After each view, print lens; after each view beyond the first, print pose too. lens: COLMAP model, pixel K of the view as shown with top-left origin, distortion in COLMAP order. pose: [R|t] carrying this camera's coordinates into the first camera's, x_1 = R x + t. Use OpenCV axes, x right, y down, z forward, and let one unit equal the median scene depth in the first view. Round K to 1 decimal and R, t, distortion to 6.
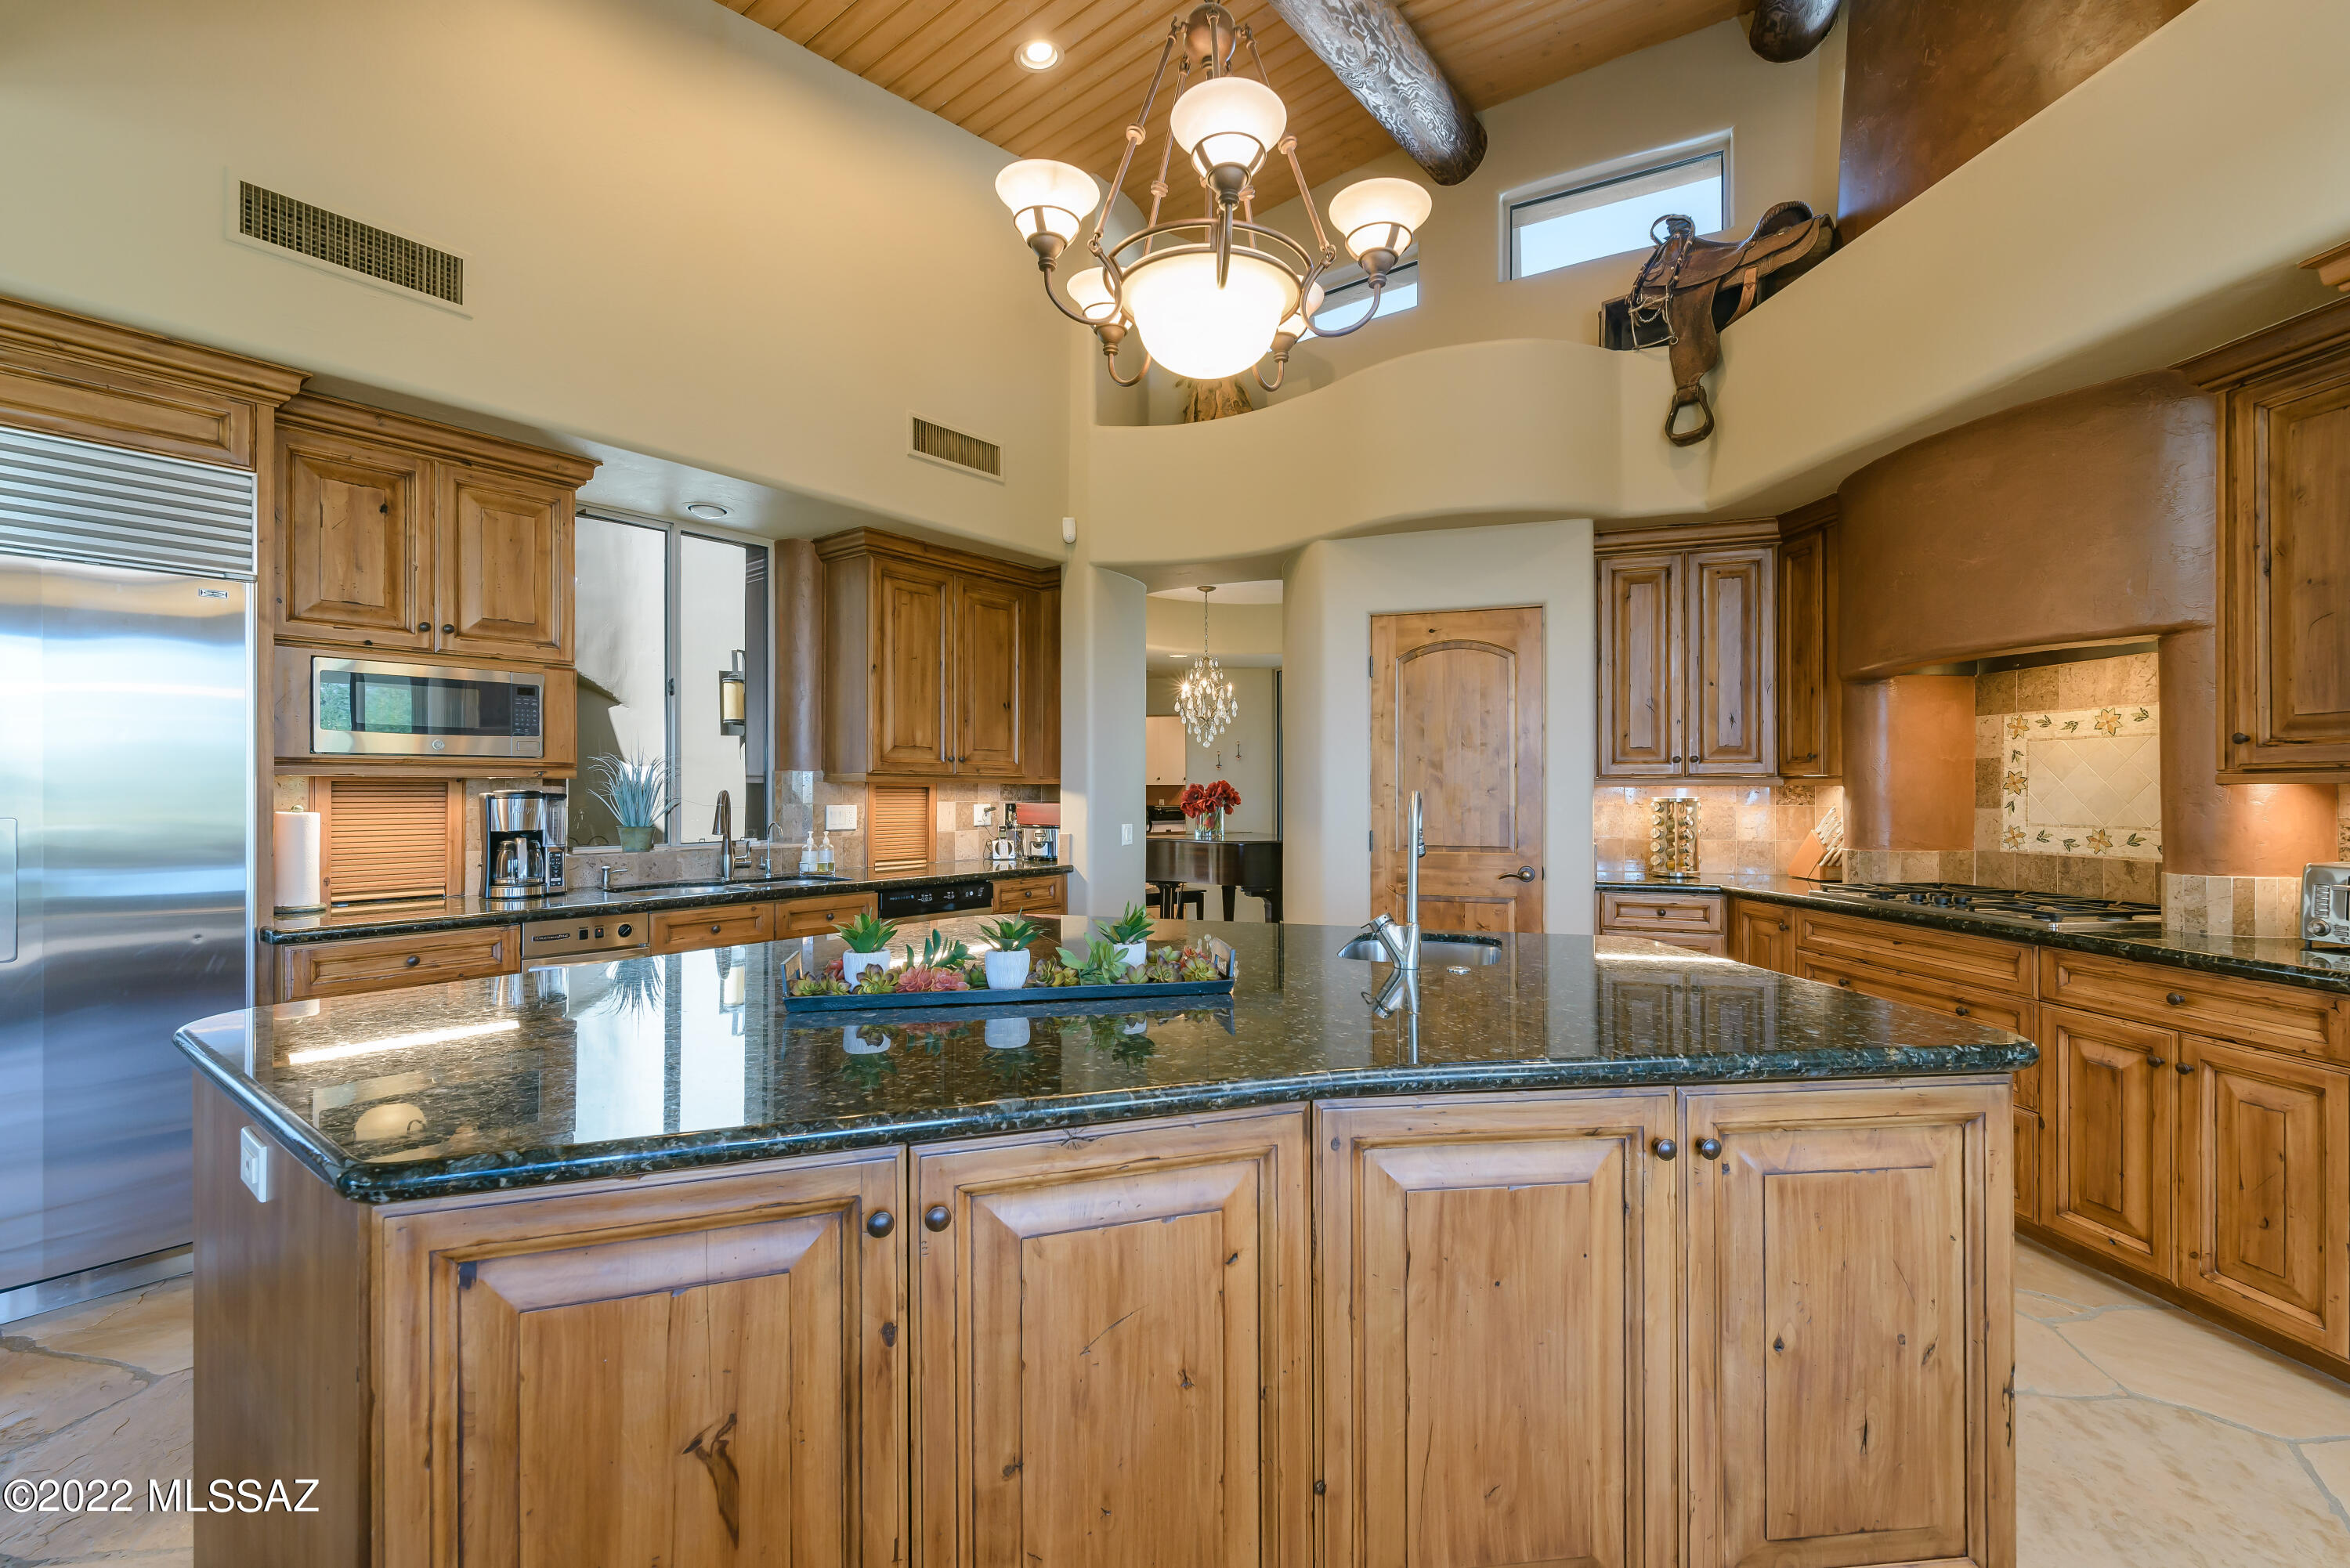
lens RADIAL K [[1002.7, 0, 1175.4], [0, 1002.7, 788.5], [0, 0, 1]] dist [-0.001373, 0.000032]
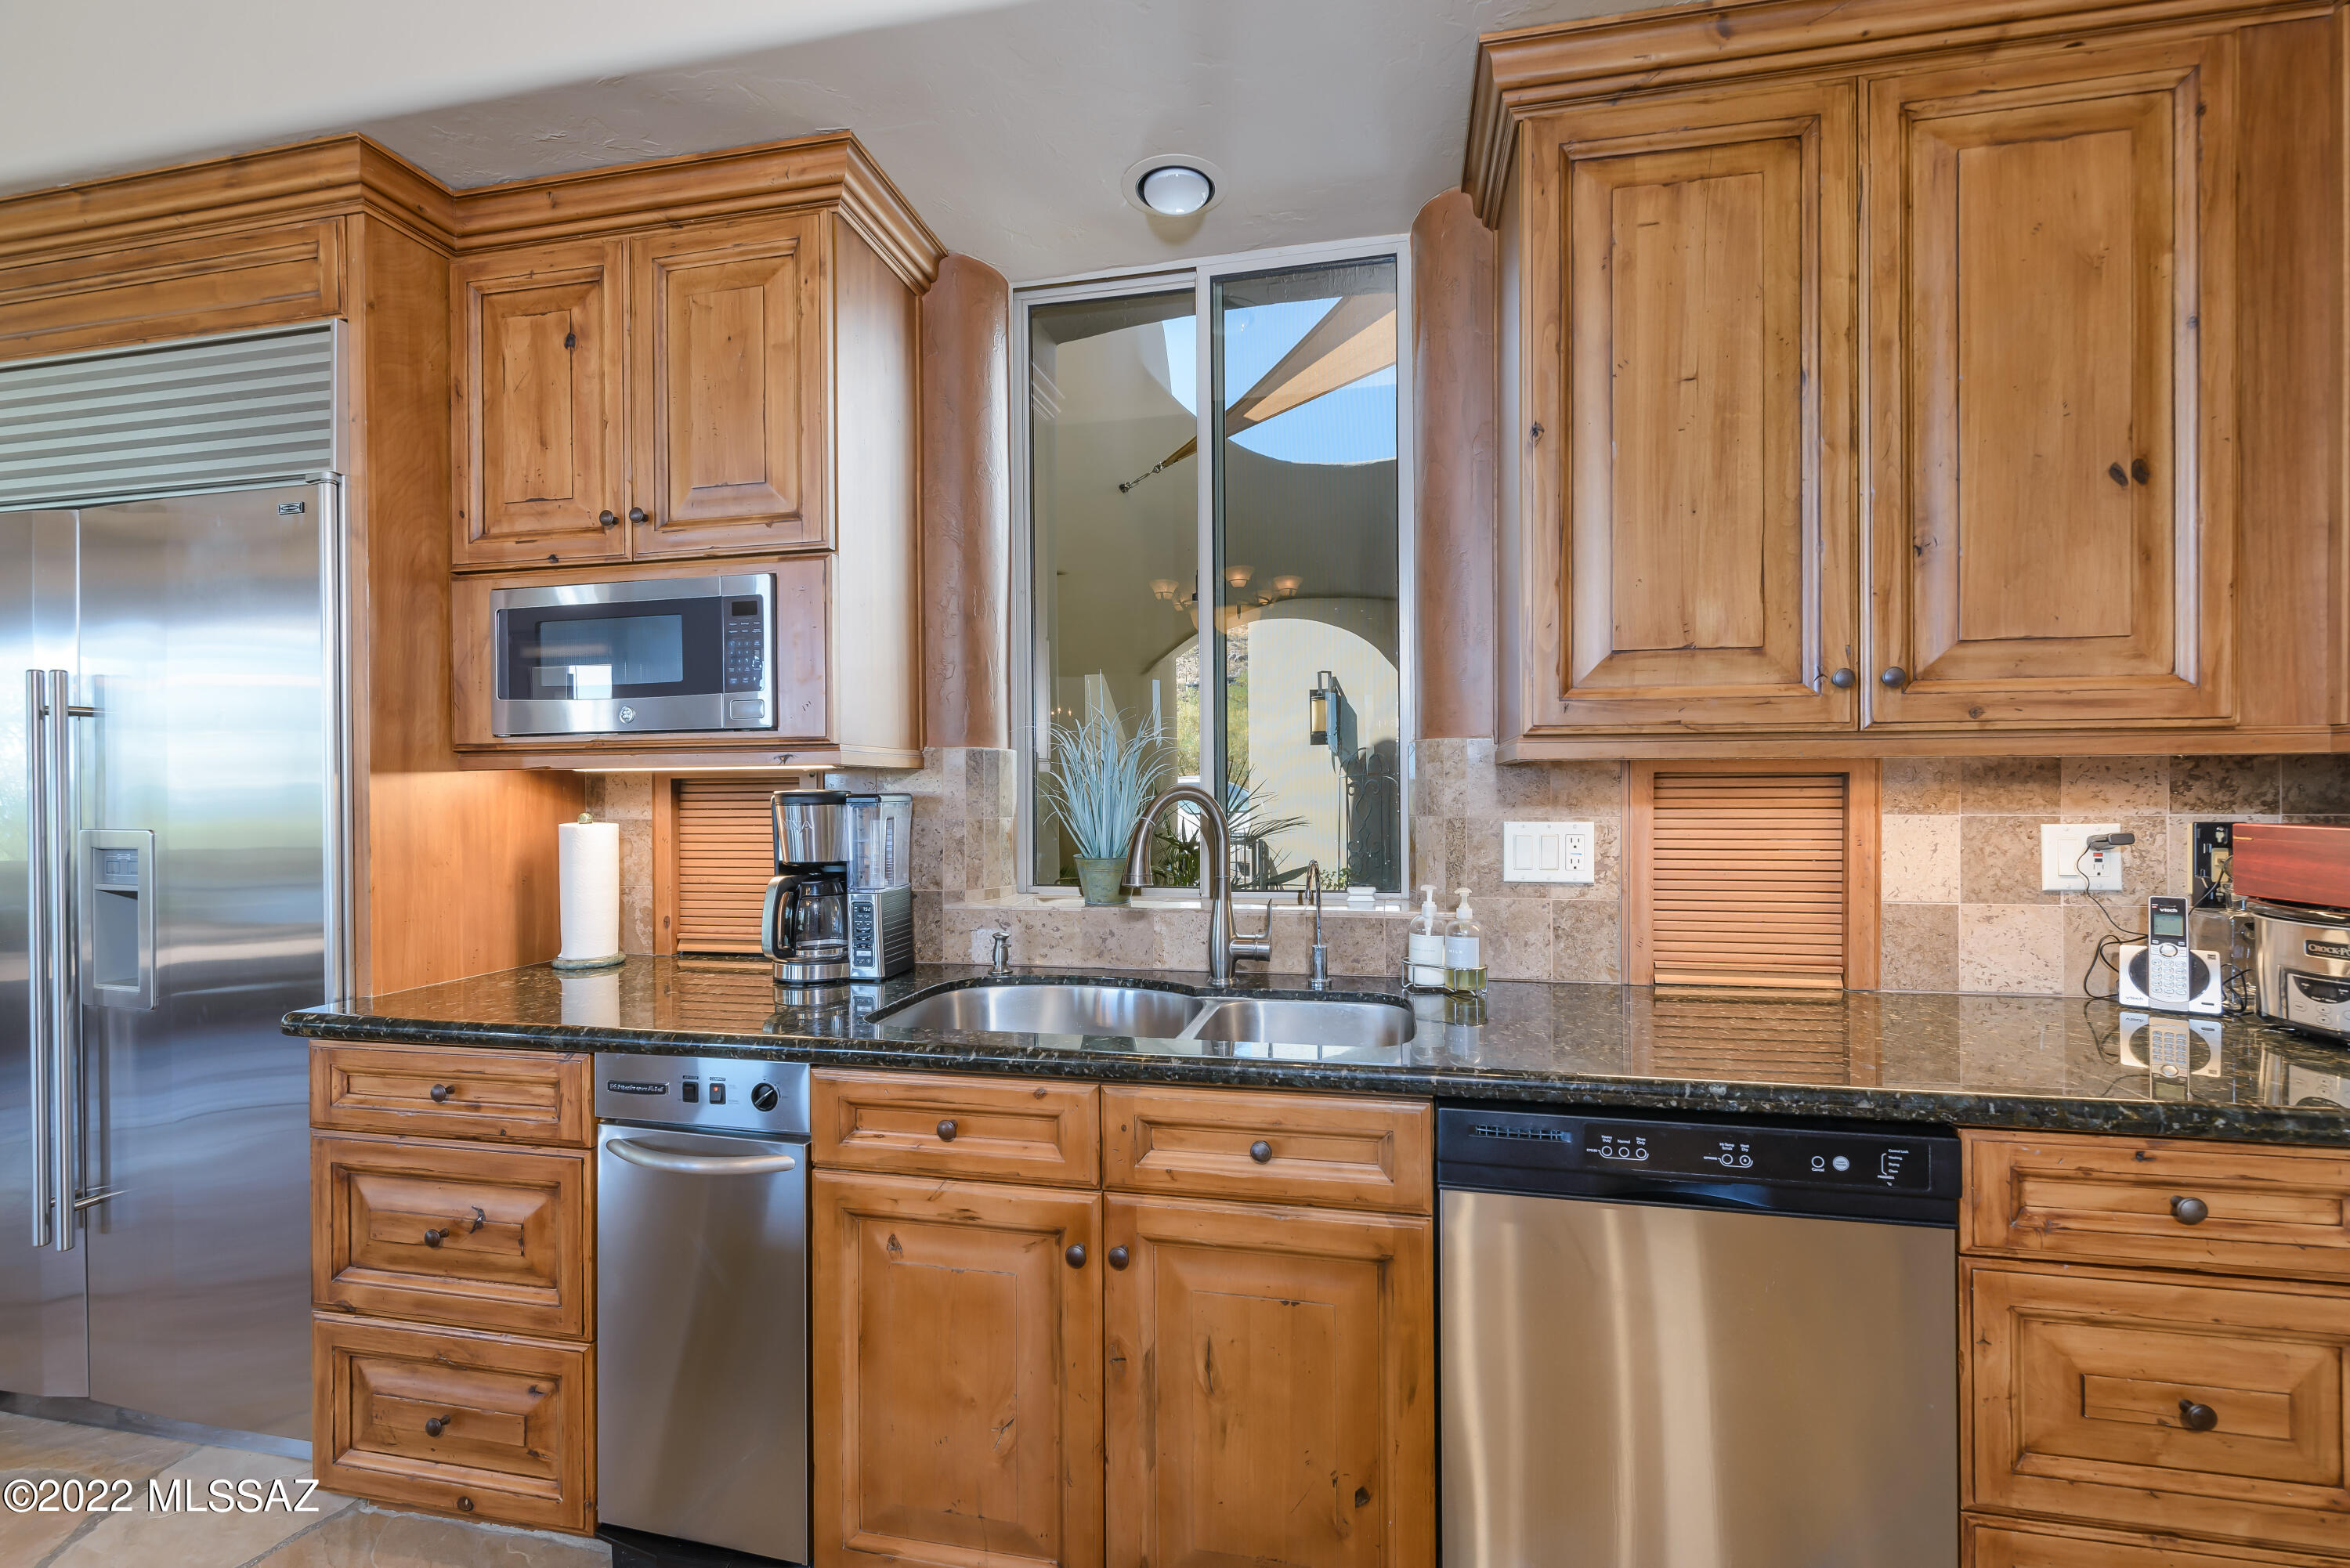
lens RADIAL K [[1002.7, 0, 1171.3], [0, 1002.7, 795.4], [0, 0, 1]] dist [-0.001373, 0.000032]
pose [[0.447121, -0.002042, -0.894471, -0.071612], [0.008086, 0.999966, 0.001760, 0.006605], [0.894437, -0.008019, 0.447123, 1.179406]]
